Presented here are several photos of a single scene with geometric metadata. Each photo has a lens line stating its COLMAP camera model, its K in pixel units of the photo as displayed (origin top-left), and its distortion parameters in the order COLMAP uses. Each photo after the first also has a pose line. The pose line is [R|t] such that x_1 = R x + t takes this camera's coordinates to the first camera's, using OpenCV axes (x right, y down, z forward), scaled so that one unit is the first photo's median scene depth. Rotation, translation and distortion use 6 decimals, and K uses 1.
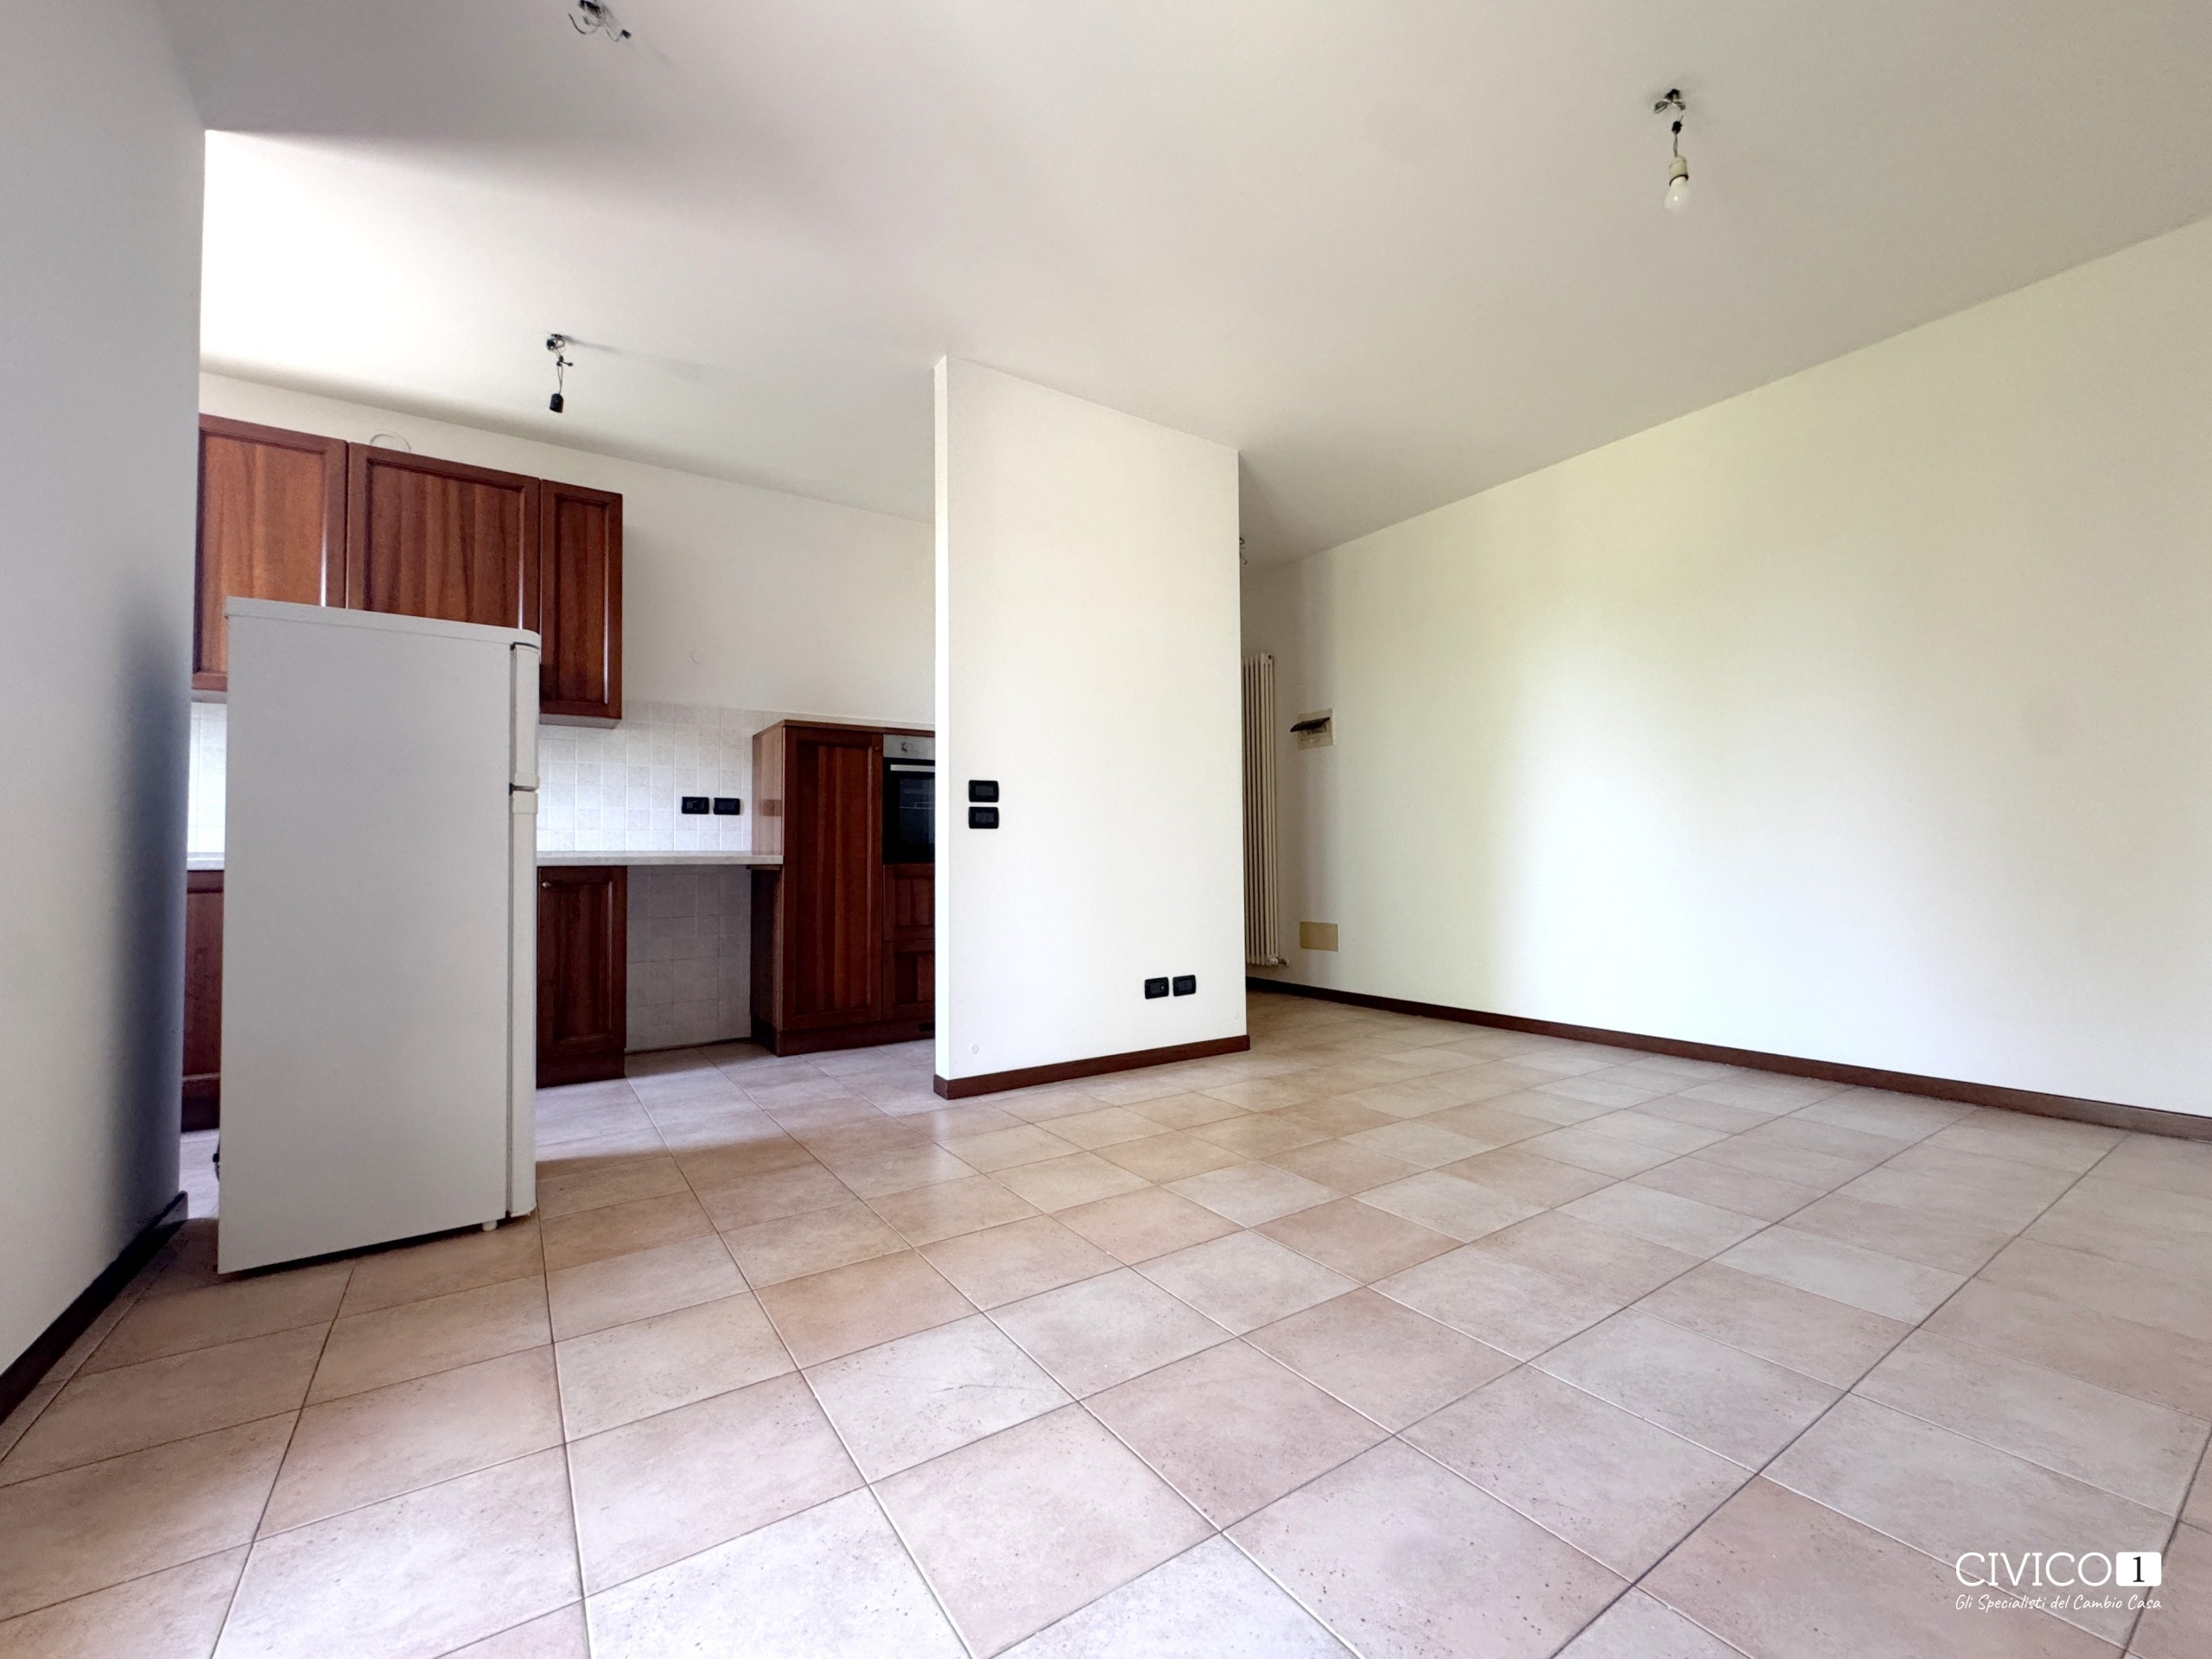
lens RADIAL K [[904.5, 0, 1095.3], [0, 904.5, 831.5], [0, 0, 1]] dist [-0.001465, -0.000070]
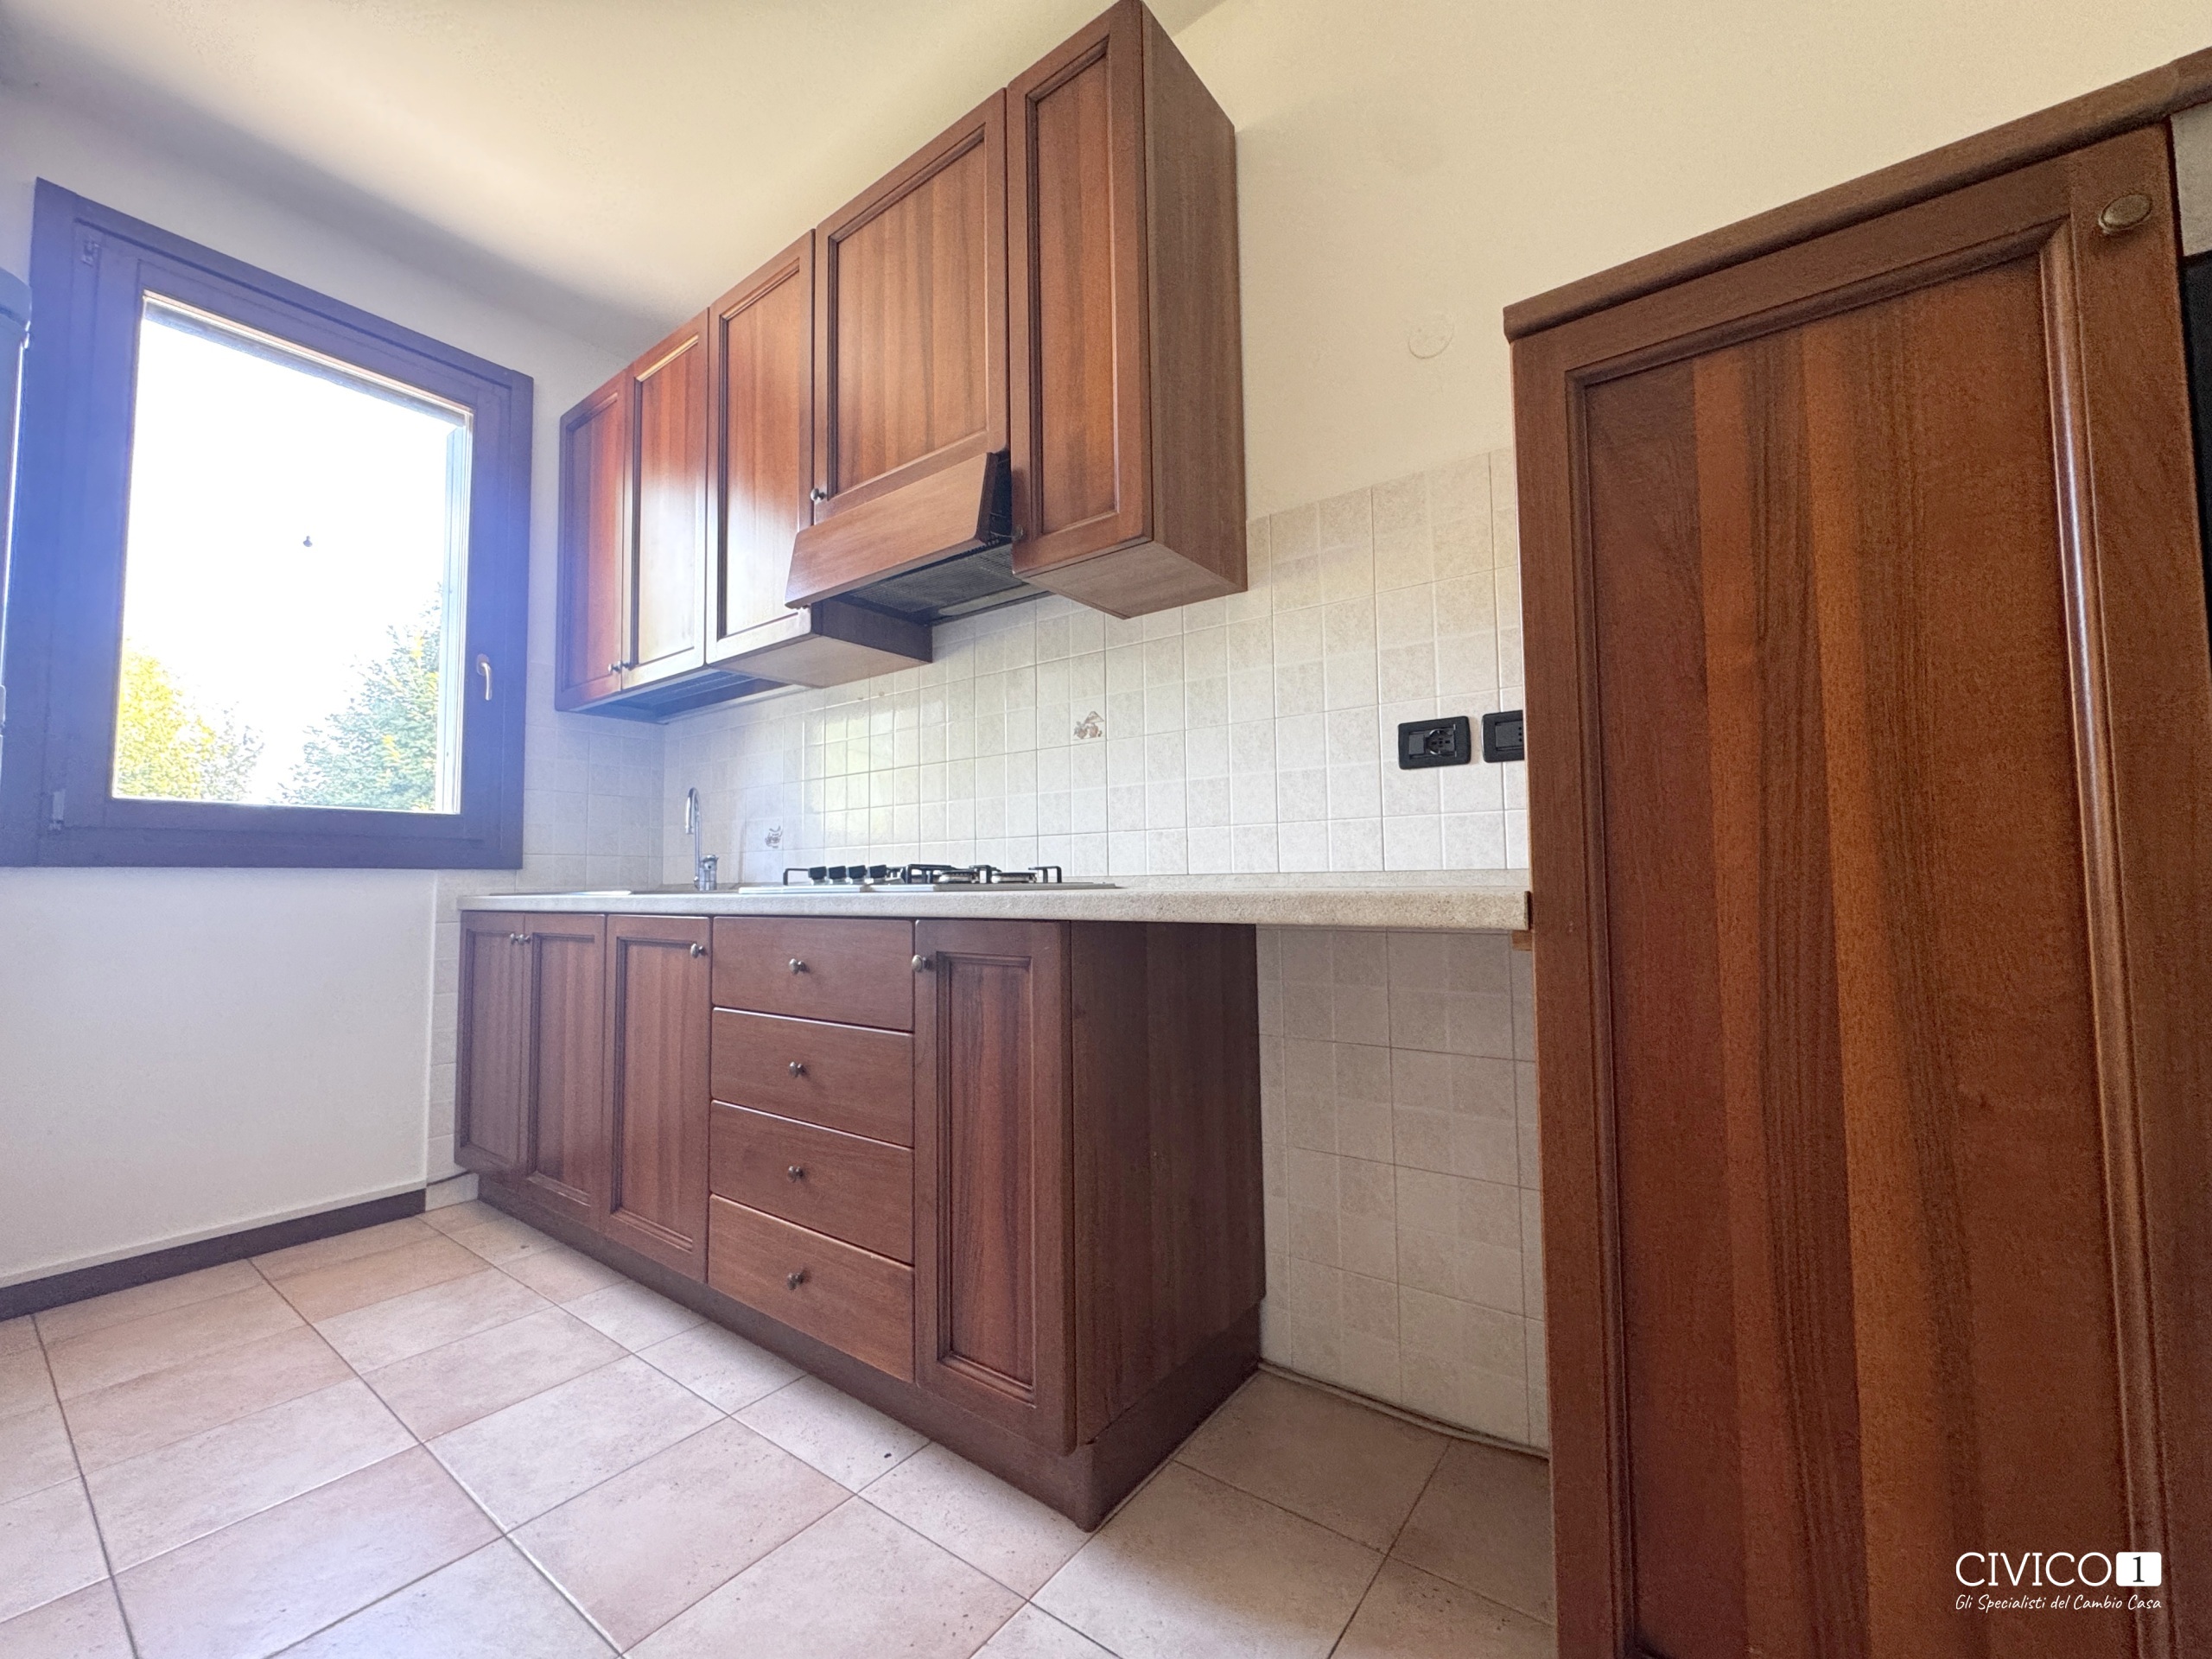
lens RADIAL K [[888.3, 0, 1106.0], [0, 888.3, 829.5], [0, 0, 1]] dist [-0.007196, 0.000115]
pose [[0.342822, -0.049676, -0.938086, -0.204402], [0.037717, 0.998523, -0.039093, 0.018346], [0.938643, -0.021980, 0.344190, 0.976222]]
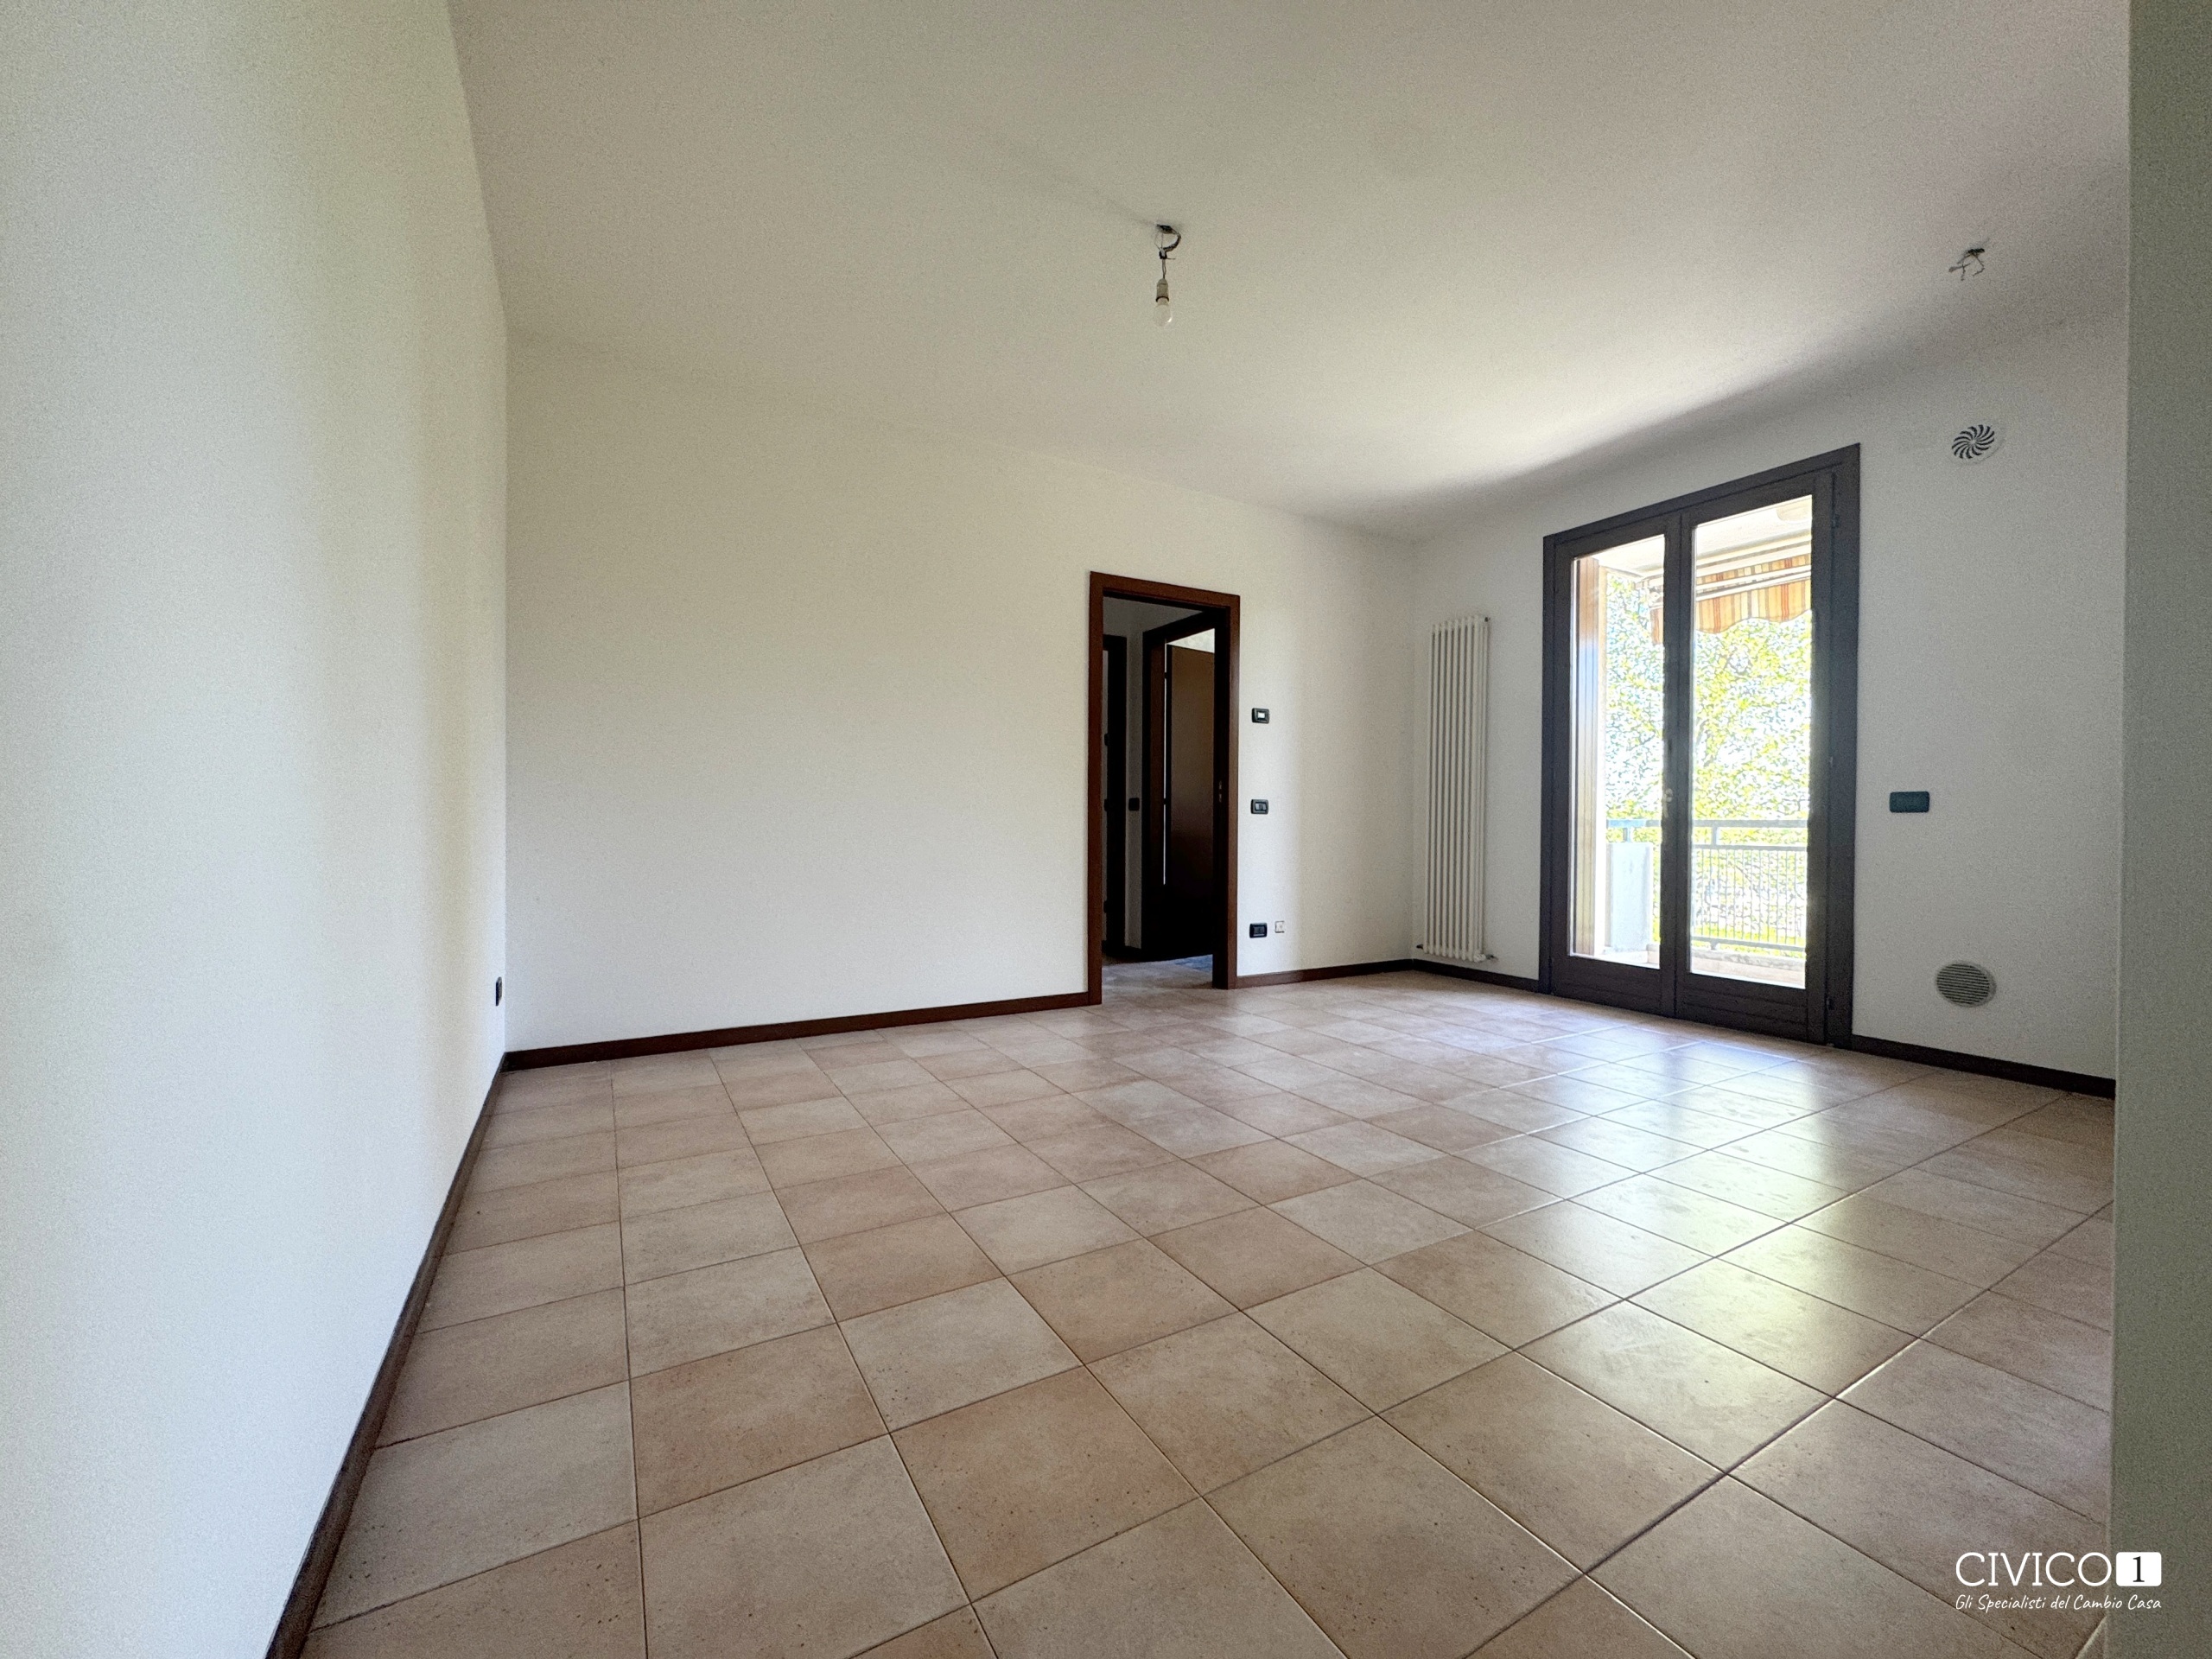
lens RADIAL K [[888.3, 0, 1106.0], [0, 888.3, 829.5], [0, 0, 1]] dist [-0.007196, 0.000115]
pose [[-0.998151, 0.003429, 0.060681, 0.437329], [0.002206, 0.999793, -0.020214, 0.017177], [-0.060738, -0.020042, -0.997953, 1.461735]]
